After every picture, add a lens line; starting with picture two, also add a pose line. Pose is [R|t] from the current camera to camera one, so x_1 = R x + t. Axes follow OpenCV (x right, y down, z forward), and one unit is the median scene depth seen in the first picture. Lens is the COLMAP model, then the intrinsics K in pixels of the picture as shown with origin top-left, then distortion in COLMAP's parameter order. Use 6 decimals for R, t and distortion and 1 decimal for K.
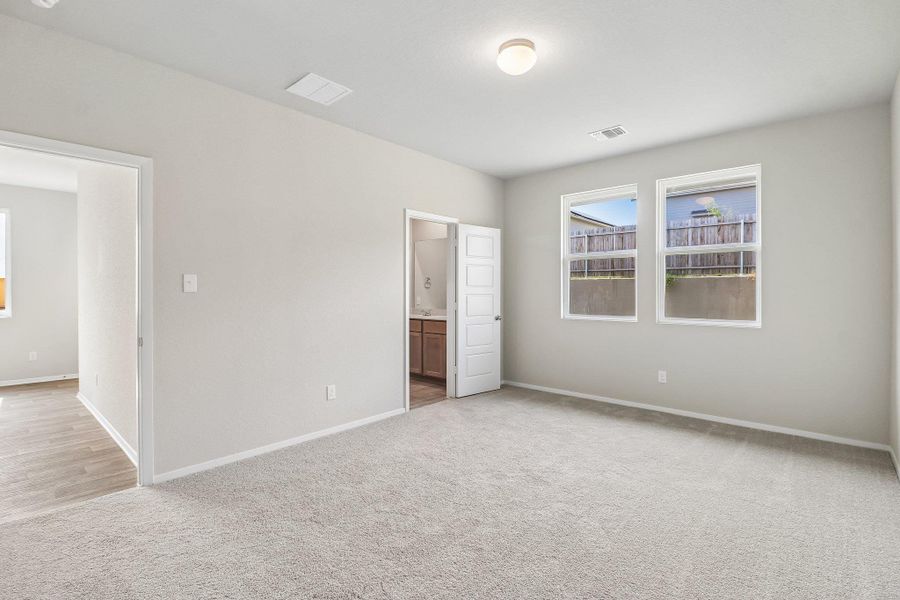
lens RADIAL K [[422.0, 0, 448.5], [0, 422.0, 298.2], [0, 0, 1]] dist [-0.003021, -0.001714]
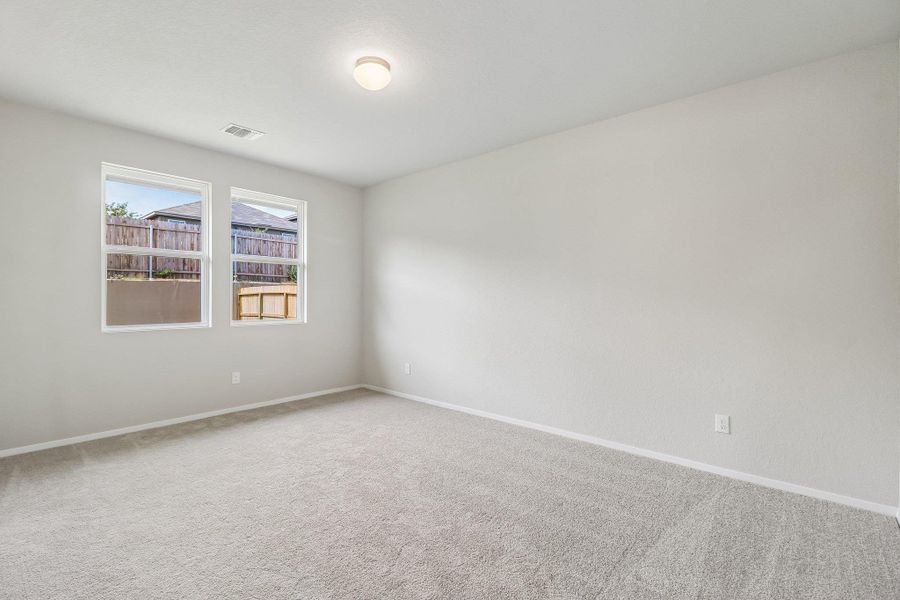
lens RADIAL K [[422.0, 0, 448.5], [0, 422.0, 298.2], [0, 0, 1]] dist [-0.003021, -0.001714]
pose [[-0.033233, -0.002061, 0.999445, -0.510562], [0.013920, 0.999900, 0.002525, -0.004463], [-0.999351, 0.013996, -0.033201, 0.475680]]
